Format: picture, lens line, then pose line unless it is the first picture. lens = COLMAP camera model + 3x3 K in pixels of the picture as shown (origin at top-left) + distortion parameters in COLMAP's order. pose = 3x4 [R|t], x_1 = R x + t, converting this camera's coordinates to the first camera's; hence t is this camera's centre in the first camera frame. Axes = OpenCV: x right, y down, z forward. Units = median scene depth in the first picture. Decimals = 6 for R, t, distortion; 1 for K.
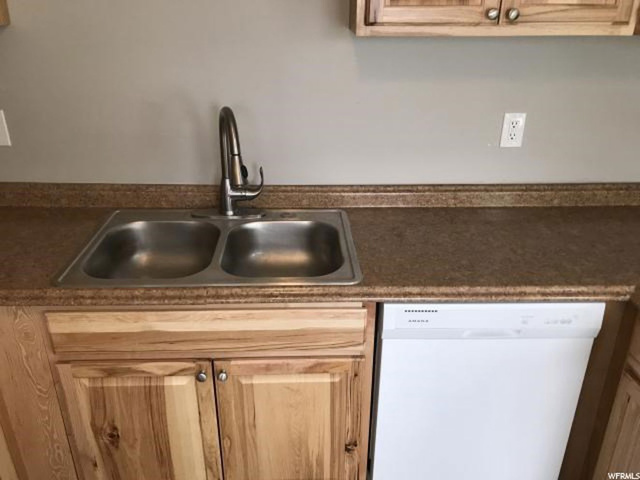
lens RADIAL K [[521.9, 0, 317.1], [0, 521.9, 240.9], [0, 0, 1]] dist [0.035863, -0.053894]
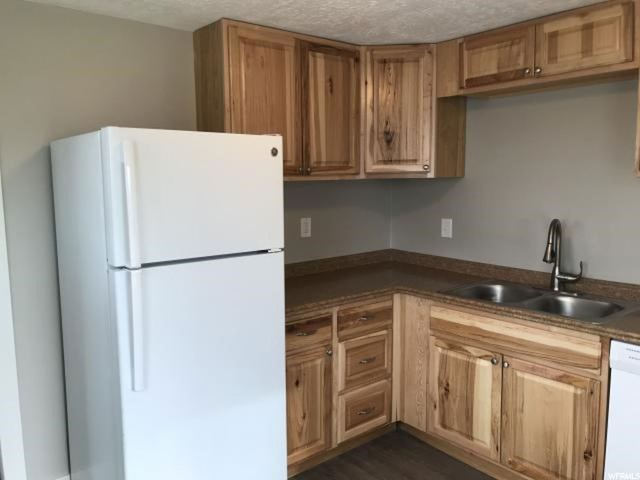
lens RADIAL K [[521.9, 0, 317.1], [0, 521.9, 240.9], [0, 0, 1]] dist [0.035863, -0.053894]
pose [[0.617602, 0.075032, -0.782904, 0.707920], [-0.317094, 0.934704, -0.160563, 0.337230], [0.719735, 0.347418, 0.601067, -0.564038]]
